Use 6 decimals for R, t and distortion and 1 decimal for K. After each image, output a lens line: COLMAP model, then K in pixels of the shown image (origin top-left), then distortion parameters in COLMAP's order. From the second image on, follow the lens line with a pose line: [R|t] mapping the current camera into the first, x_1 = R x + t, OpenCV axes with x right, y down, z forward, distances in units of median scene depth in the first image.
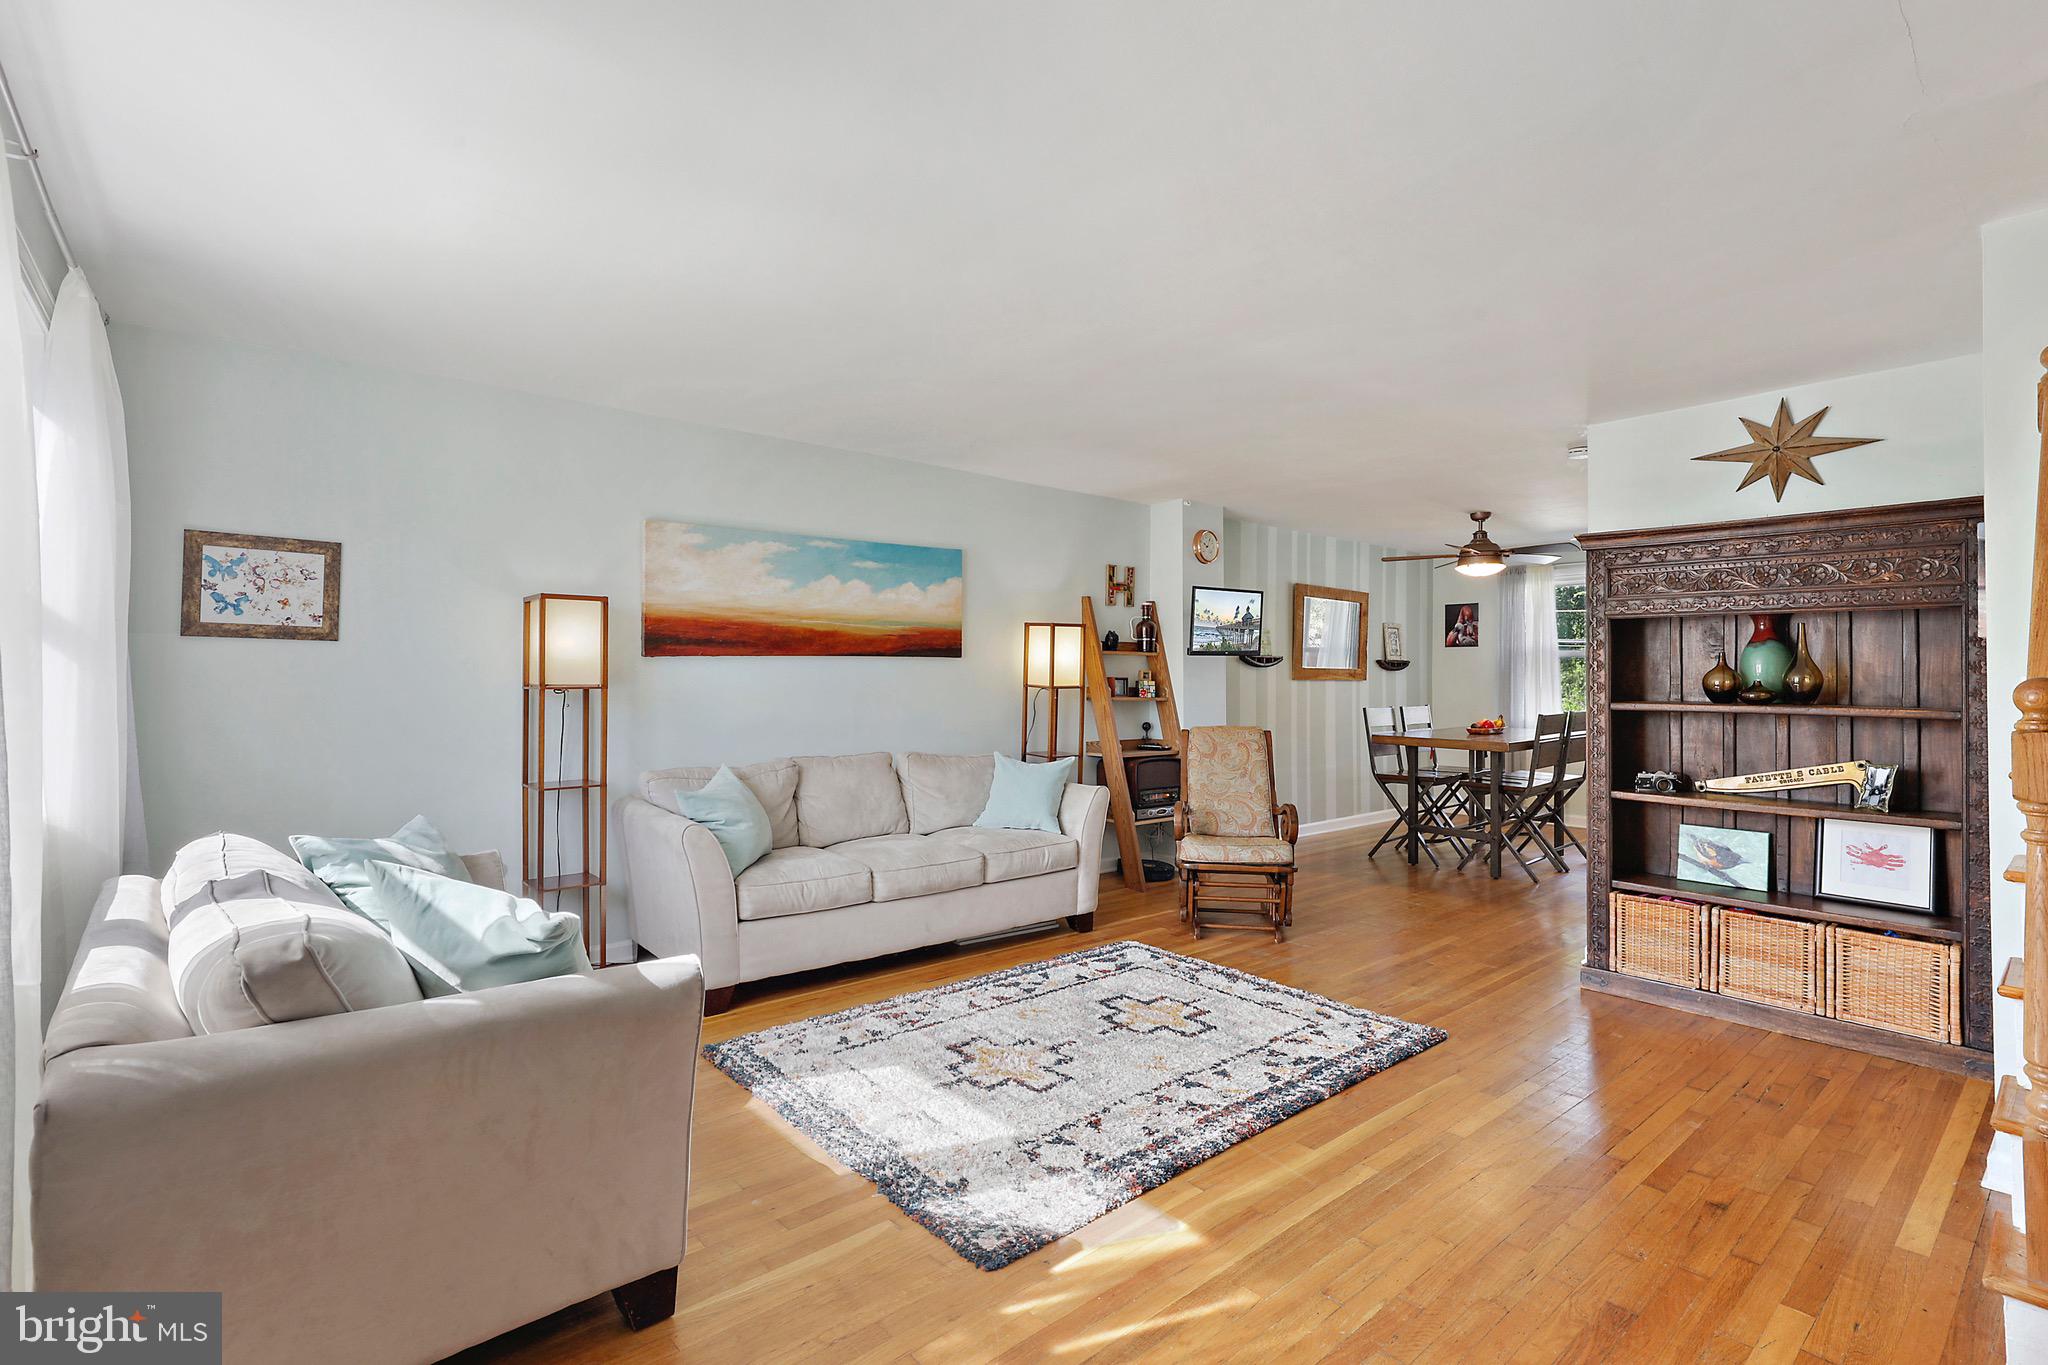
lens RADIAL K [[948.0, 0, 989.4], [0, 948.0, 666.6], [0, 0, 1]] dist [-0.012655, 0.005461]
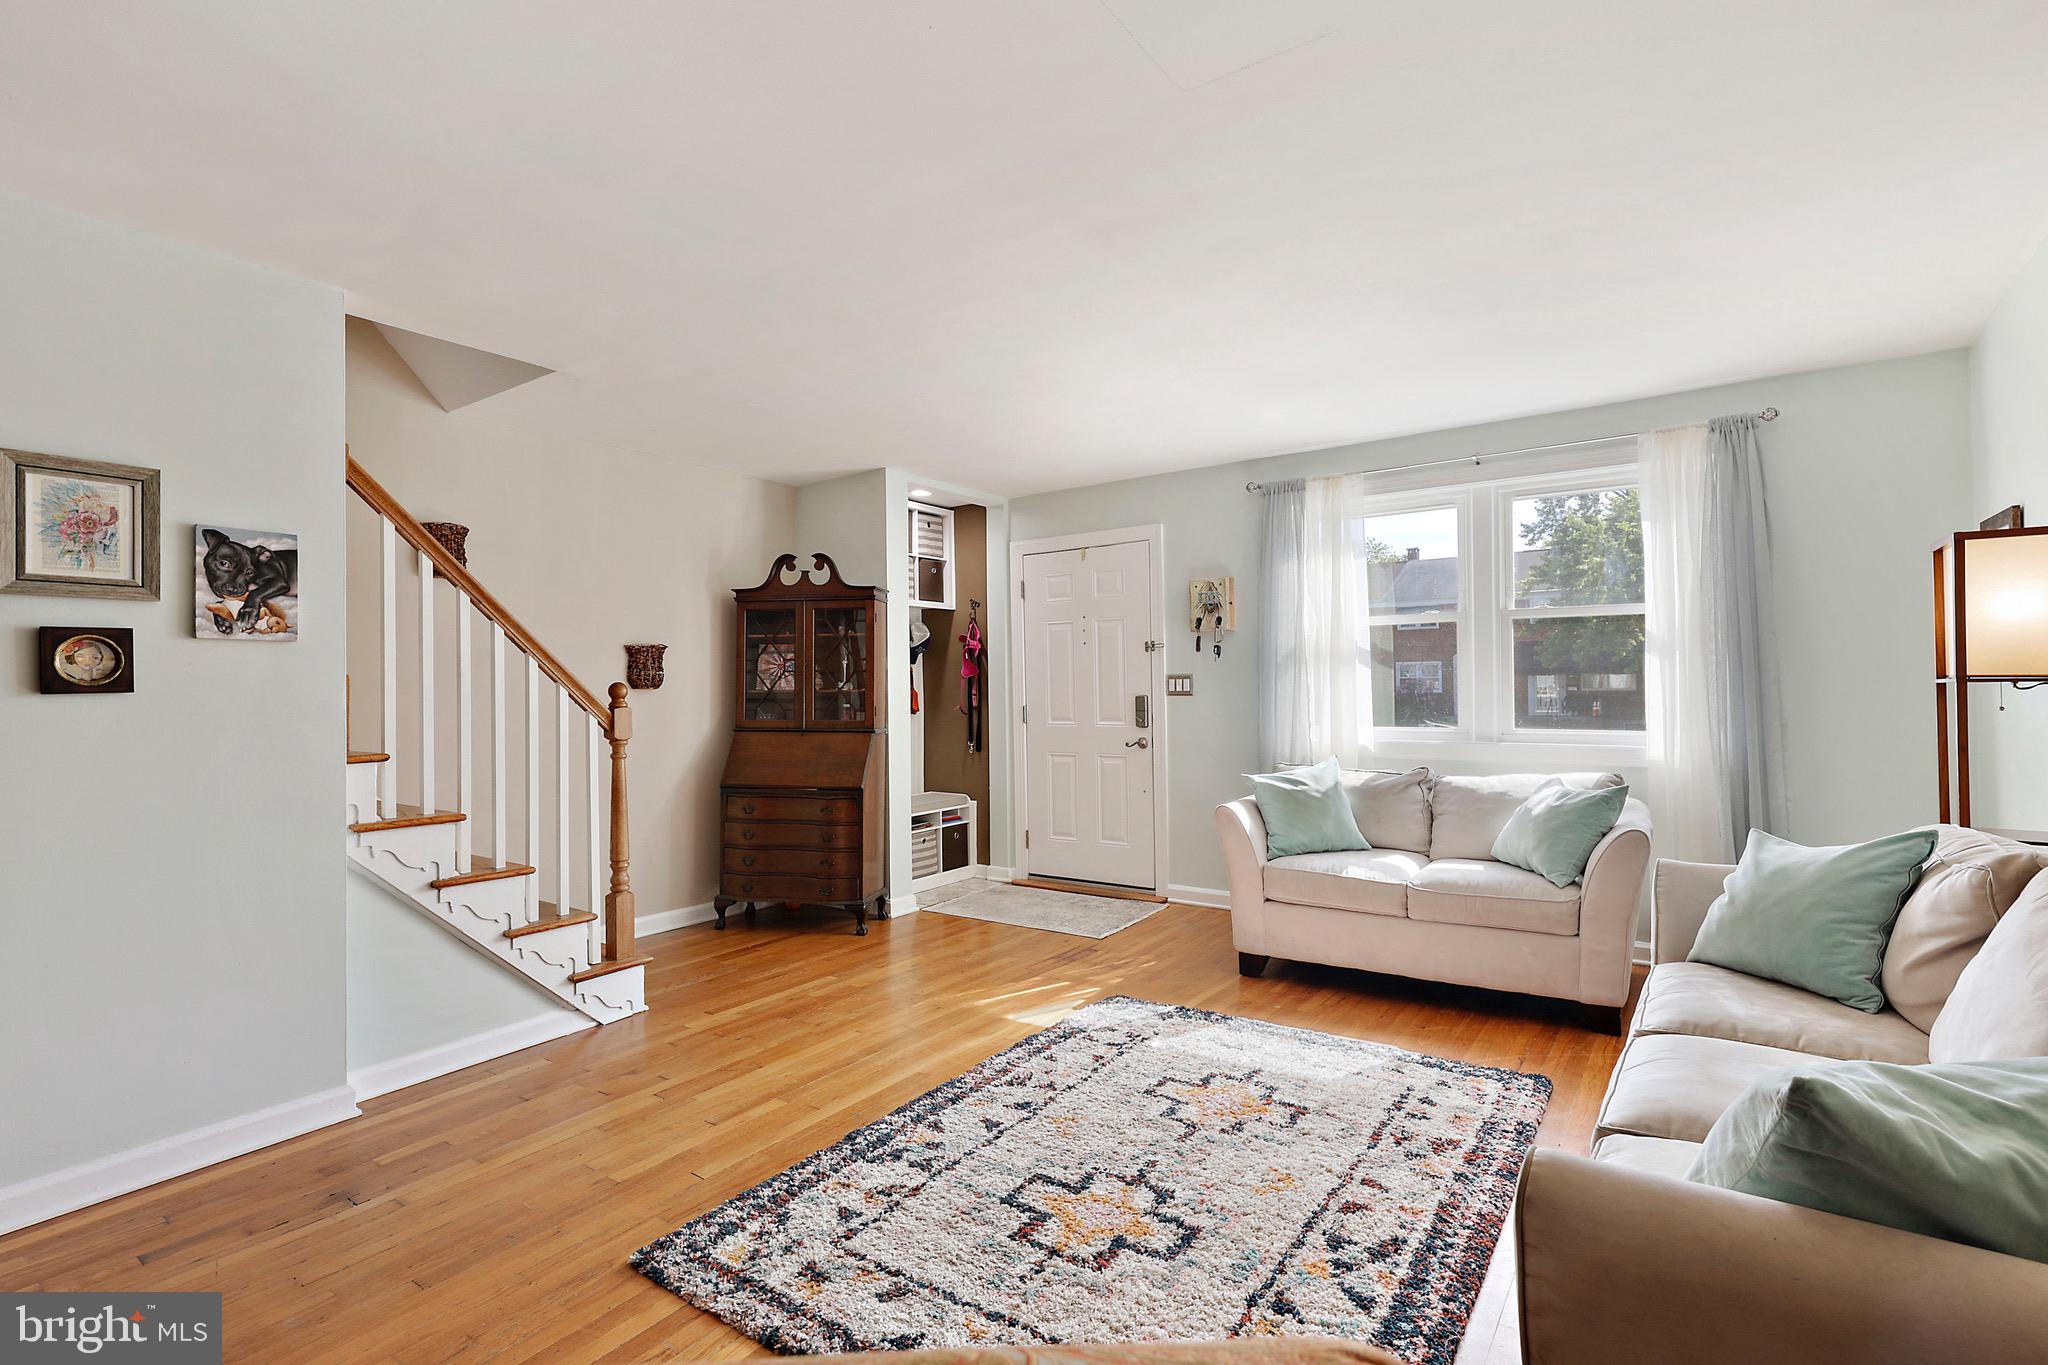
lens RADIAL K [[948.0, 0, 1008.0], [0, 948.0, 679.8], [0, 0, 1]] dist [-0.012655, 0.005461]
pose [[-0.967859, 0.004625, -0.251452, 0.378899], [0.010829, 0.999670, -0.023294, 0.032649], [0.251261, -0.025269, -0.967590, 1.568399]]
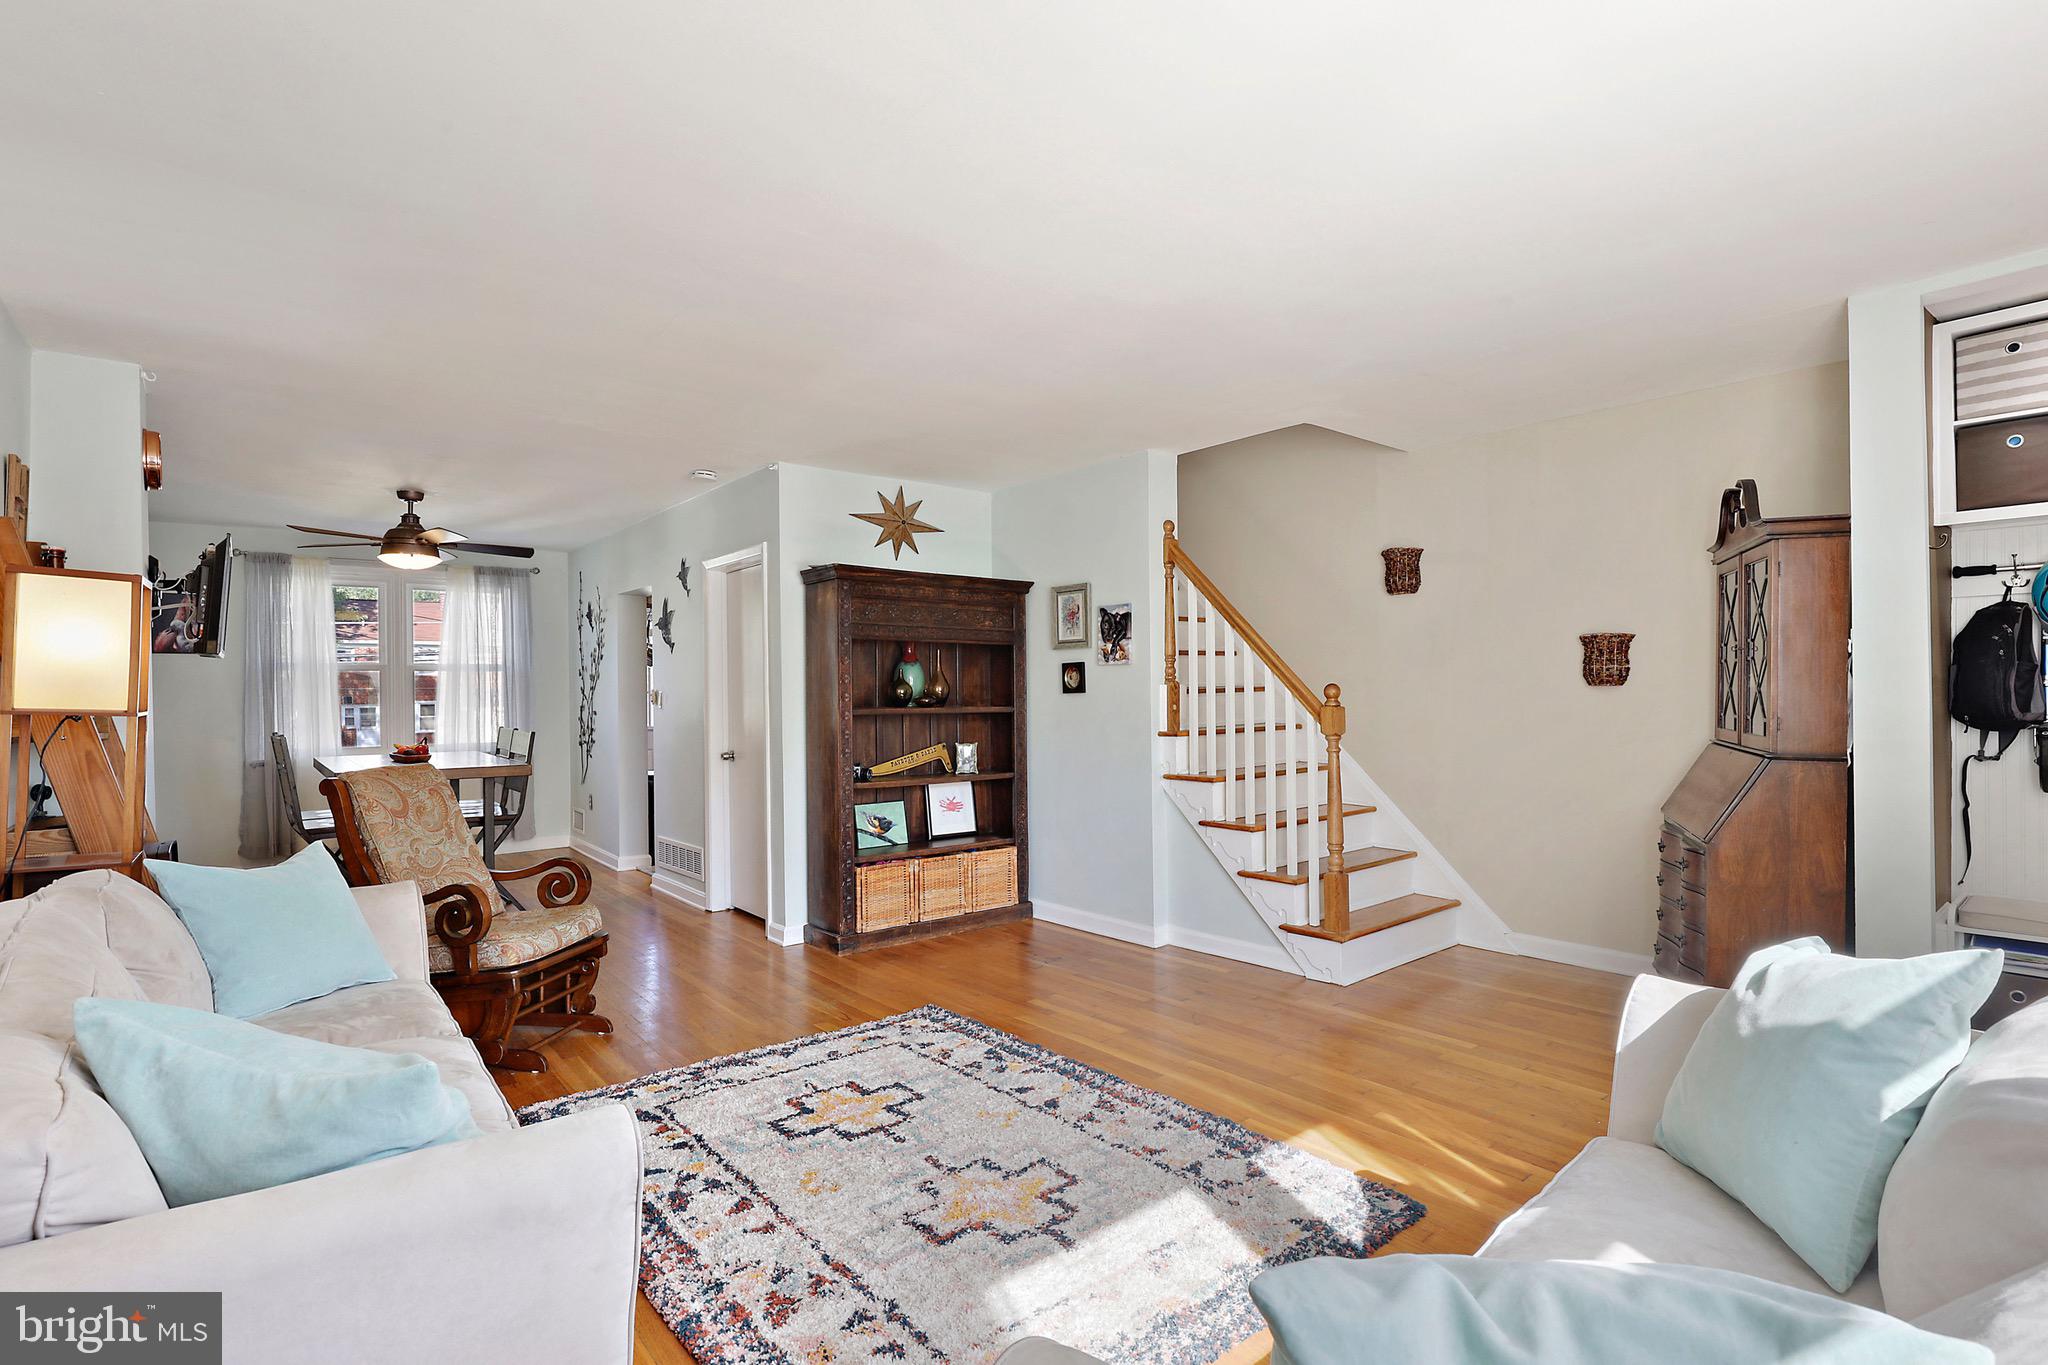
lens RADIAL K [[1002.3, 0, 1066.3], [0, 1002.3, 698.2], [0, 0, 1]] dist [-0.005849, 0.001411]
pose [[-0.028037, -0.010395, 0.999553, -0.662215], [-0.000572, 0.999946, 0.010384, 0.011912], [-0.999607, -0.000281, -0.028041, 0.828990]]
